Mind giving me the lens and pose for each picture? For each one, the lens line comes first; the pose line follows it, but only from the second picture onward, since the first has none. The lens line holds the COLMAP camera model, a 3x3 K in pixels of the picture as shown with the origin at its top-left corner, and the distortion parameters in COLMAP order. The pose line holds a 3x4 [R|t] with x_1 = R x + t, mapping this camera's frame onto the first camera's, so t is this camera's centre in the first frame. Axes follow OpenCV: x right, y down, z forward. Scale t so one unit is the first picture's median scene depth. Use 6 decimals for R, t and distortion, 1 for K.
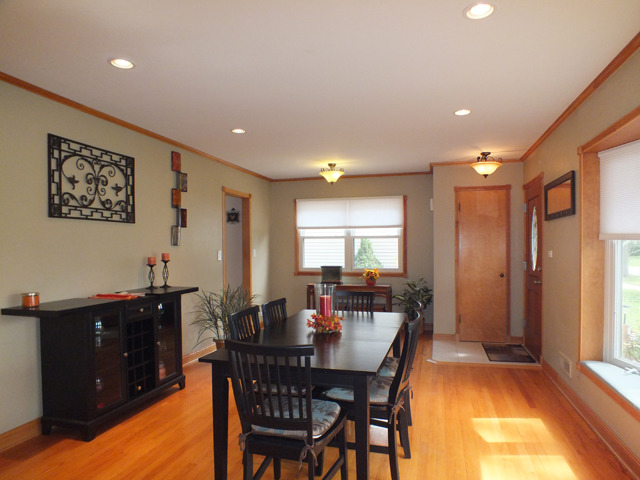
lens RADIAL K [[408.6, 0, 326.3], [0, 408.6, 256.0], [0, 0, 1]] dist [-0.048215, 0.001774]
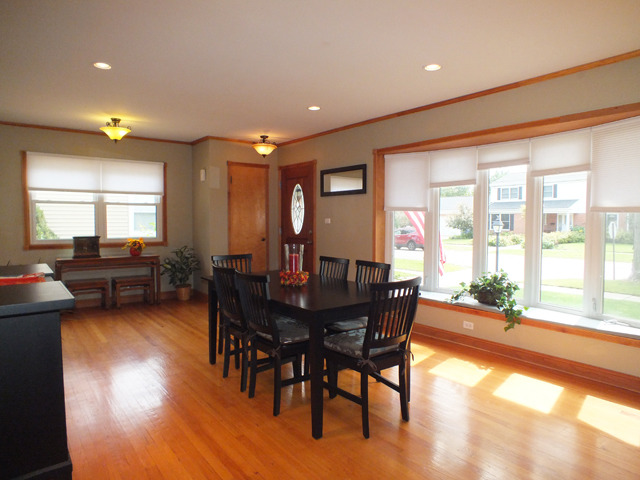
lens RADIAL K [[408.6, 0, 322.0], [0, 408.6, 238.4], [0, 0, 1]] dist [-0.048215, 0.001774]
pose [[0.611793, -0.028674, 0.790498, -0.629905], [0.009208, 0.999533, 0.029130, 0.016263], [-0.790965, -0.010543, 0.611771, 0.179460]]
